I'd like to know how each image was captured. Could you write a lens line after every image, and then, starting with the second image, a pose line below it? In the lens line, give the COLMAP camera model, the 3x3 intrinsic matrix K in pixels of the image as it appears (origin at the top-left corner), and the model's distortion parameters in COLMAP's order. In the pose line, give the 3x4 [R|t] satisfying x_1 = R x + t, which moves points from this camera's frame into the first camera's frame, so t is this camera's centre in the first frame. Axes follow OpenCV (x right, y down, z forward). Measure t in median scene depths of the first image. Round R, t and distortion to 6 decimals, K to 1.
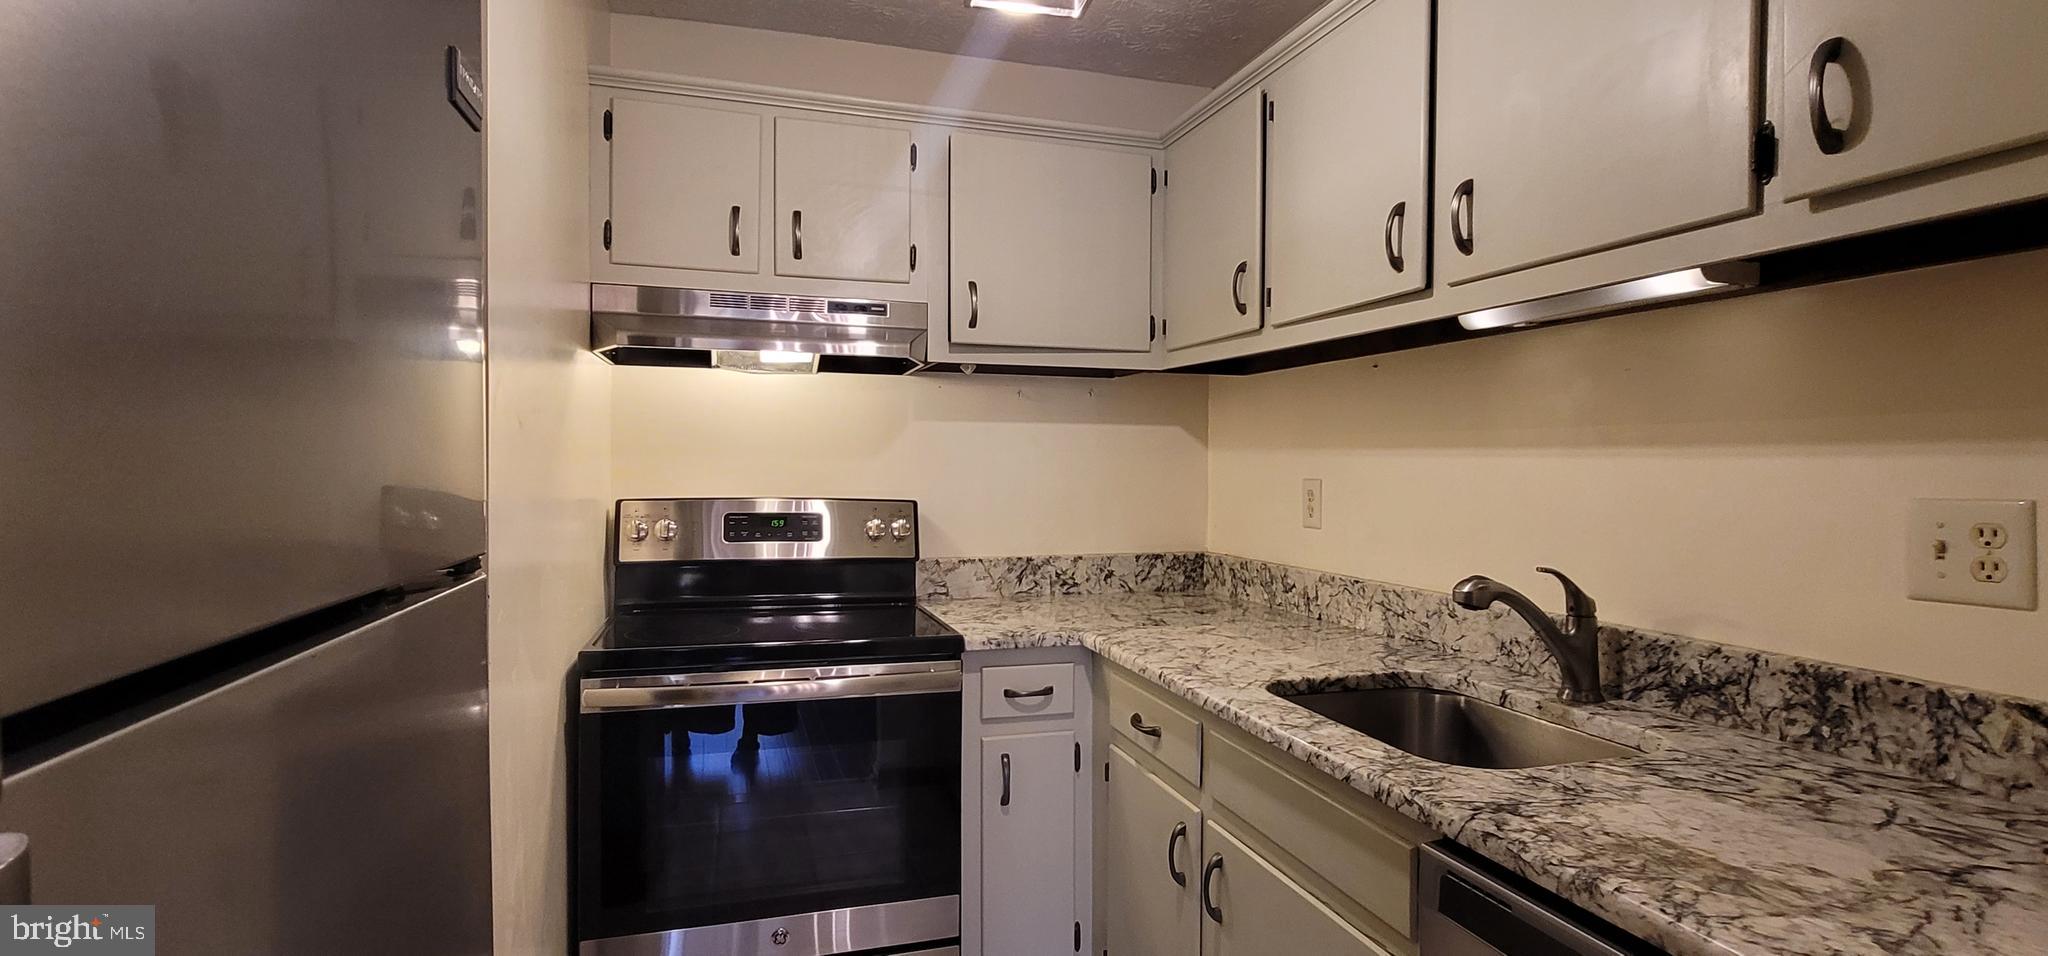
lens RADIAL K [[963.0, 0, 1033.5], [0, 963.0, 488.6], [0, 0, 1]] dist [-0.002740, 0.002254]
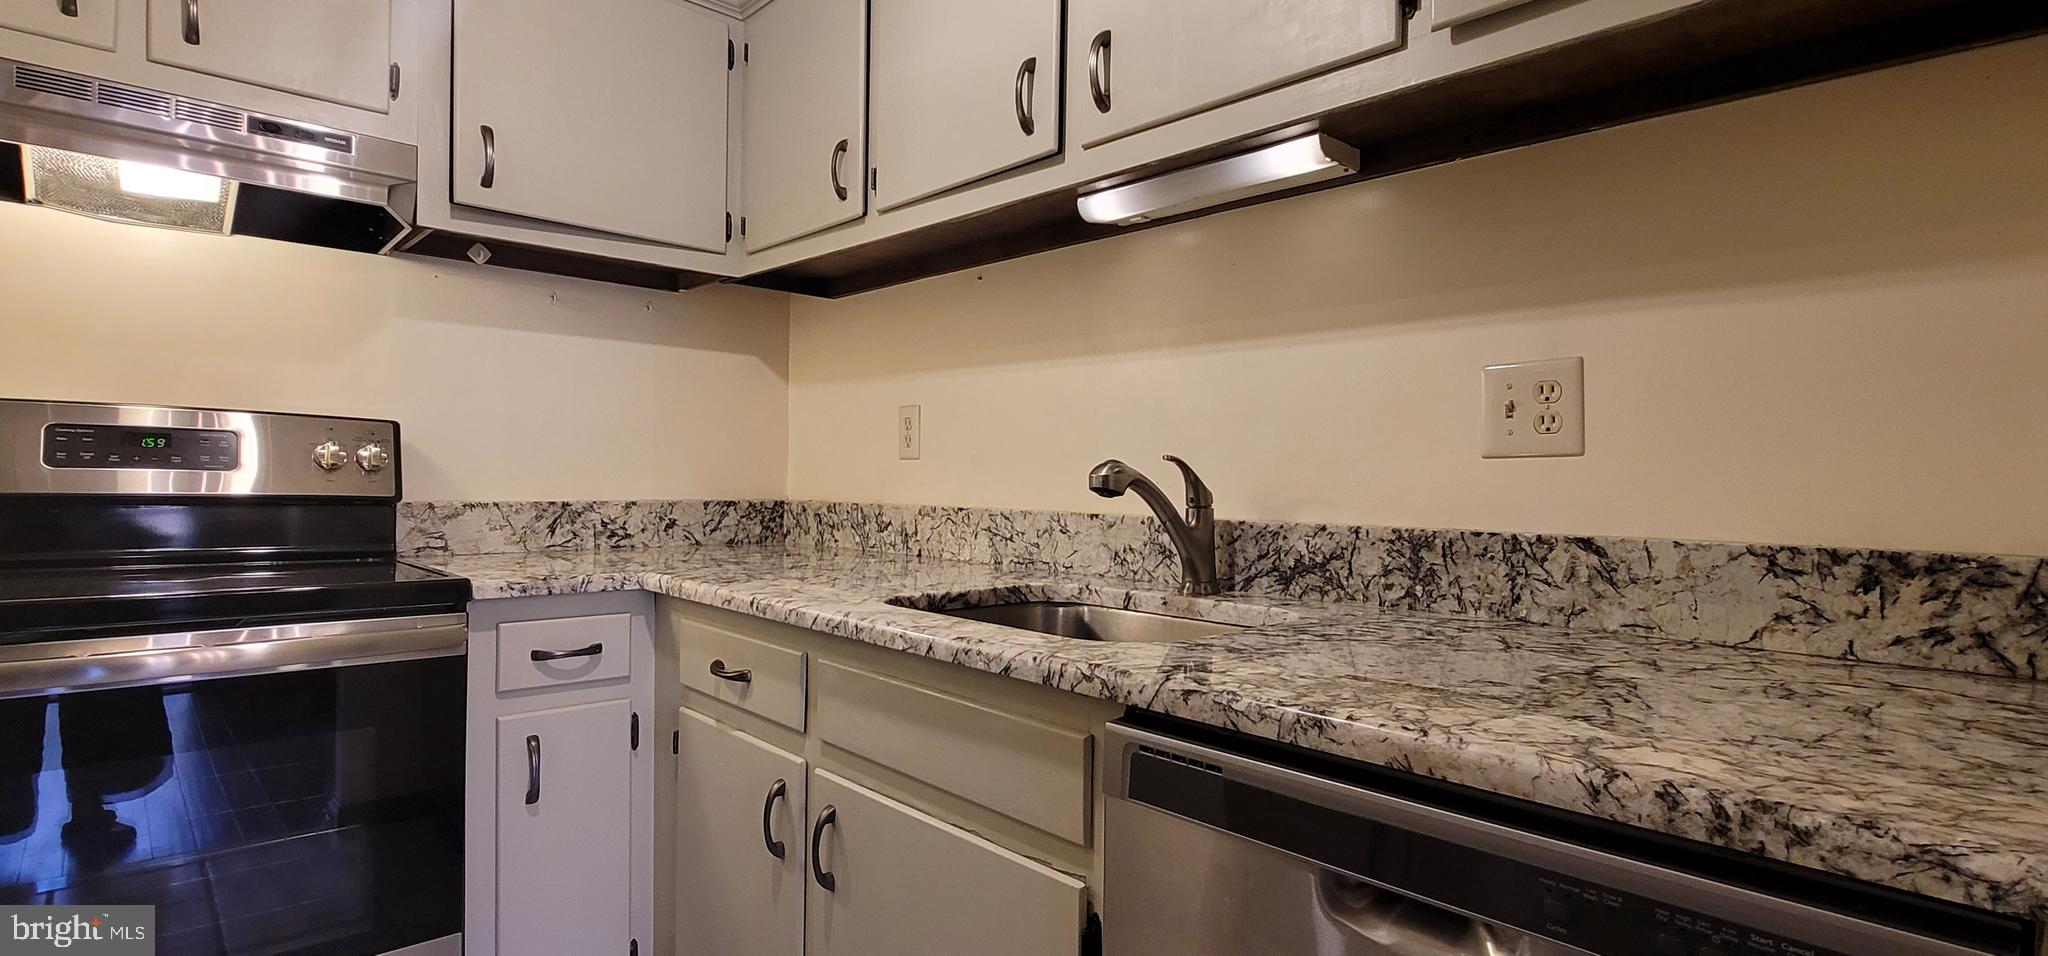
lens RADIAL K [[963.0, 0, 1033.5], [0, 963.0, 488.6], [0, 0, 1]] dist [-0.002740, 0.002254]
pose [[0.896985, 0.004988, 0.442033, -0.014977], [-0.000106, 0.999939, -0.011068, 0.114048], [-0.442061, 0.009881, 0.896931, 0.180475]]
